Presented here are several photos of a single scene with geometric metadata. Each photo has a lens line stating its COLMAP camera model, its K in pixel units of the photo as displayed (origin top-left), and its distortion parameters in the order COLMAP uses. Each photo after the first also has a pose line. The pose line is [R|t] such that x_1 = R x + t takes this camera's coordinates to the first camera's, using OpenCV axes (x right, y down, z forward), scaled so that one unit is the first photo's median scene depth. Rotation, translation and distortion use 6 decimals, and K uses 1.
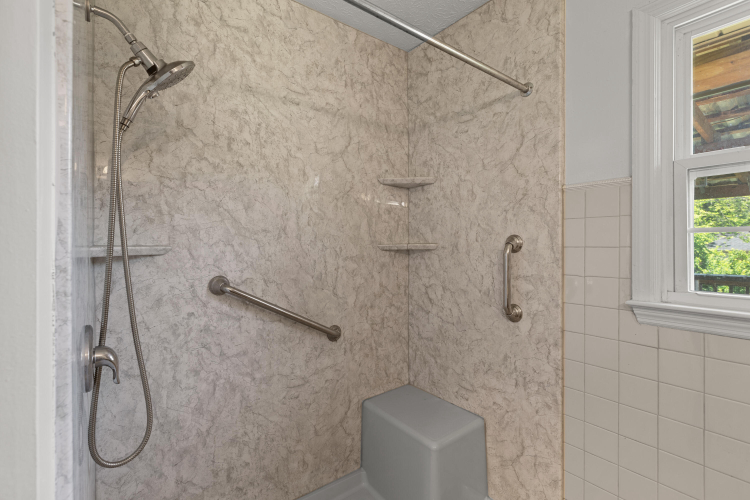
lens RADIAL K [[338.3, 0, 374.1], [0, 338.3, 244.4], [0, 0, 1]] dist [0.001529, 0.000080]
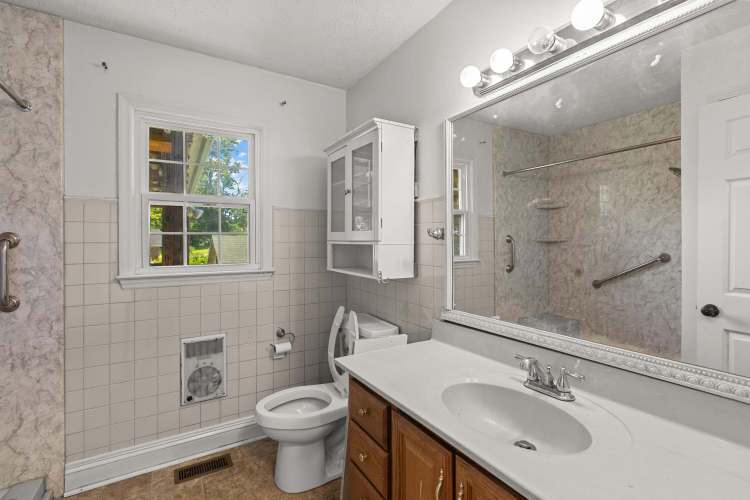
lens RADIAL K [[338.3, 0, 374.3], [0, 338.3, 243.1], [0, 0, 1]] dist [0.001529, 0.000080]
pose [[0.110401, -0.010165, 0.993835, -0.597641], [-0.002595, 0.999941, 0.010516, -0.008758], [-0.993884, -0.003740, 0.110368, -0.323199]]
